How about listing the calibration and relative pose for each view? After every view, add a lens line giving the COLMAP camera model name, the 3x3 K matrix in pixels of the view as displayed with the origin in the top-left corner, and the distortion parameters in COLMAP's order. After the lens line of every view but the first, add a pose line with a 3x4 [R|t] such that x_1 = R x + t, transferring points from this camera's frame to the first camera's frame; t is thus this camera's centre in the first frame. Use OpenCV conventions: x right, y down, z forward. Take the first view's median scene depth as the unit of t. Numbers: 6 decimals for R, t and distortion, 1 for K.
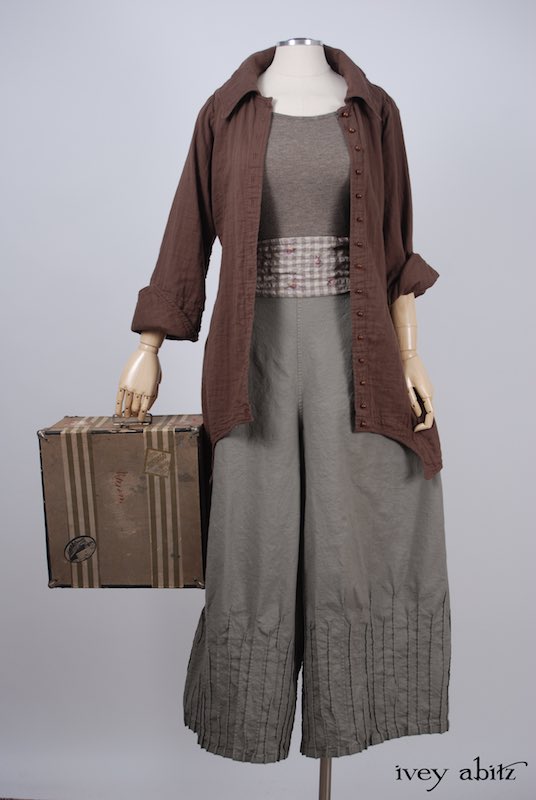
lens RADIAL K [[1126.9, 0, 268.0], [0, 1126.9, 400.0], [0, 0, 1]] dist [-0.094862, 0.021077]
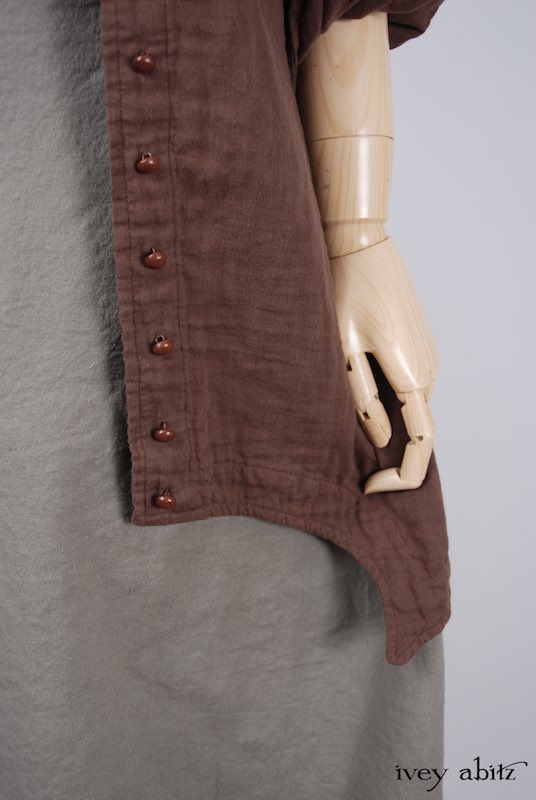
lens RADIAL K [[954.8, 0, 283.4], [0, 954.8, 398.5], [0, 0, 1]] dist [-0.098943, 0.005218]
pose [[0.999099, 0.040803, -0.011637, 0.114772], [-0.038447, 0.986610, 0.158500, -0.038688], [0.017948, -0.157910, 0.987290, 0.781826]]
